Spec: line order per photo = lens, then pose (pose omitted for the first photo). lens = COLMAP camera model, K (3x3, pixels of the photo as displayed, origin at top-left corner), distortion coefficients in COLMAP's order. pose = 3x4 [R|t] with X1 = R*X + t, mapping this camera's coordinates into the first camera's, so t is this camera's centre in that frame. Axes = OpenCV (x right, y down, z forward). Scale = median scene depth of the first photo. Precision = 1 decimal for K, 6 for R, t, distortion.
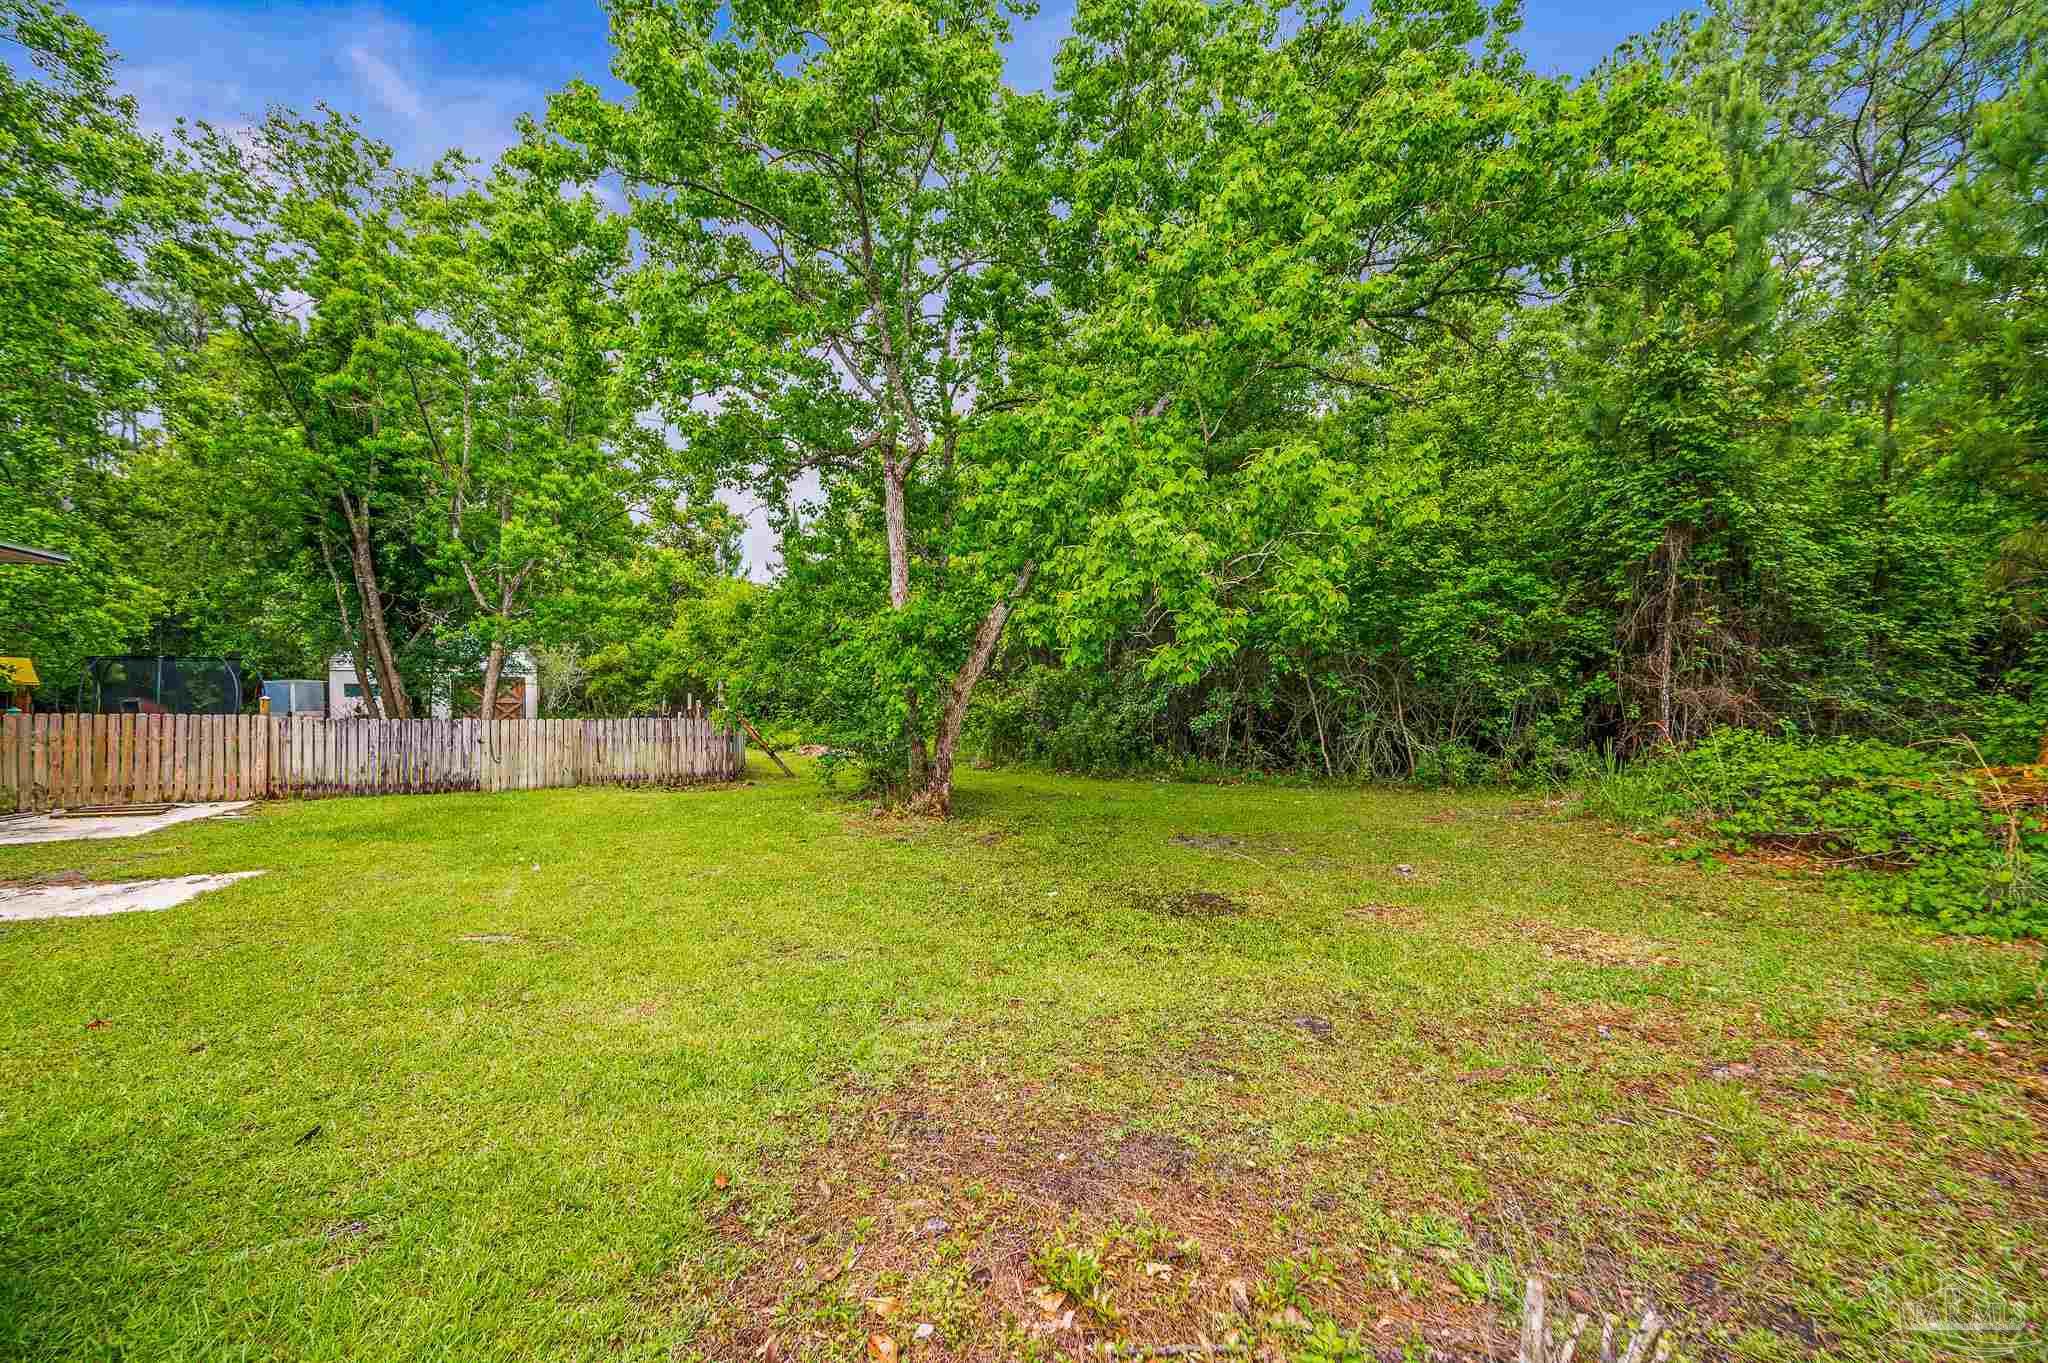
lens RADIAL K [[805.7, 0, 1029.4], [0, 805.7, 687.6], [0, 0, 1]] dist [-0.007004, -0.000010]
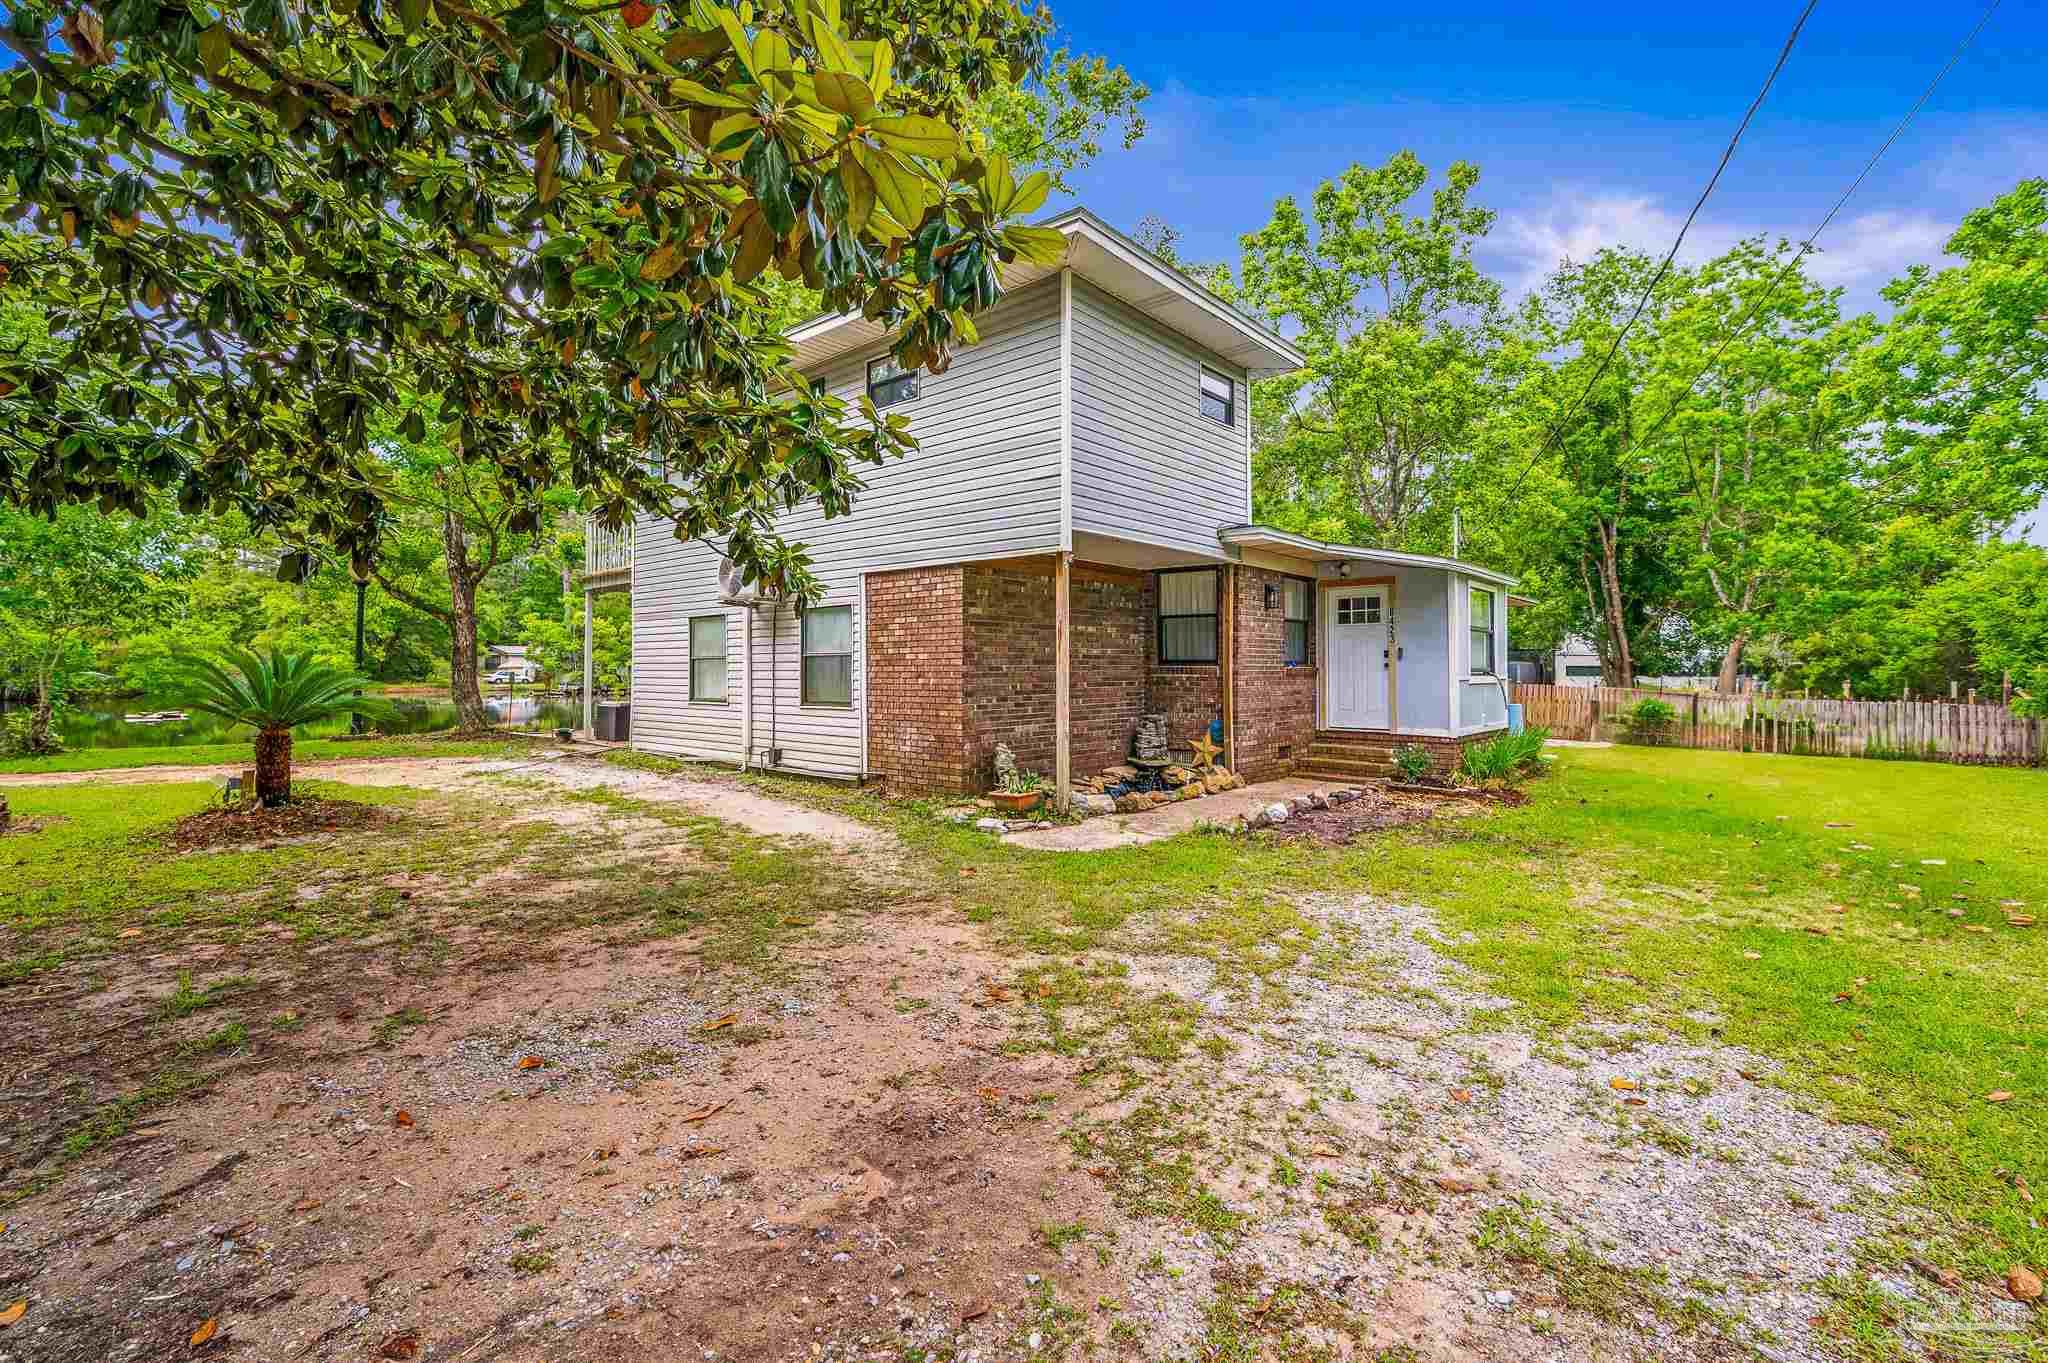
lens RADIAL K [[897.1, 0, 1039.3], [0, 897.1, 656.8], [0, 0, 1]] dist [-0.001376, -0.000314]
pose [[0.402996, -0.003070, -0.915197, 0.108378], [-0.006830, 0.999956, -0.006362, -0.007118], [0.915176, 0.008814, 0.402957, -0.404567]]
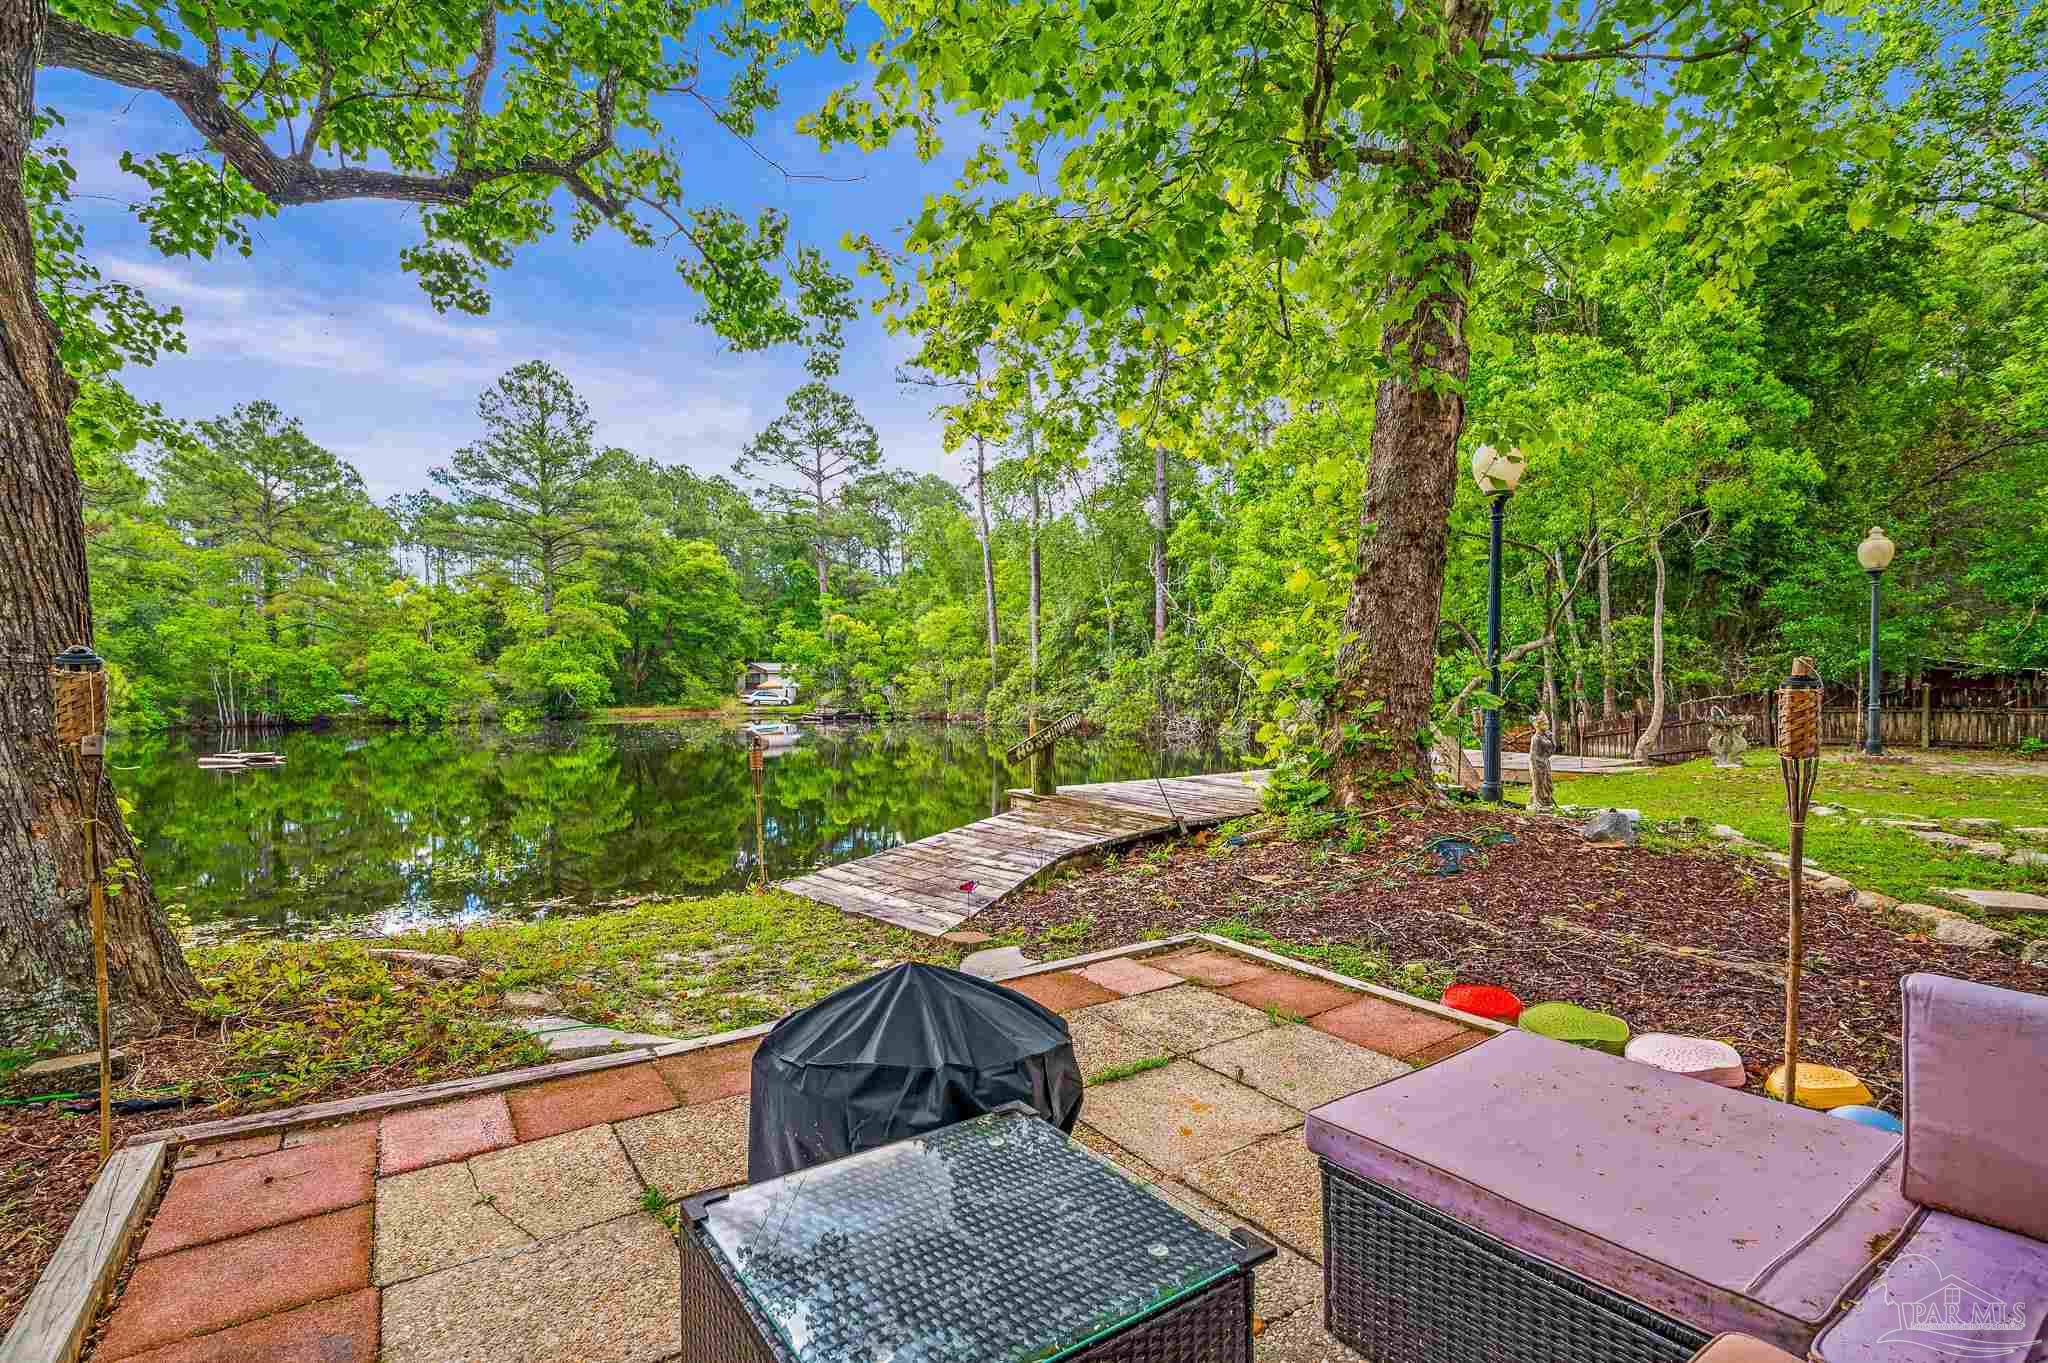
lens RADIAL K [[969.6, 0, 1024.0], [0, 969.6, 681.5], [0, 0, 1]] dist [-0.001927, -0.000226]
pose [[0.121731, 0.001007, -0.992563, -0.638713], [0.004563, 0.999988, 0.001574, 0.007843], [0.992553, -0.004721, 0.121725, -0.428043]]
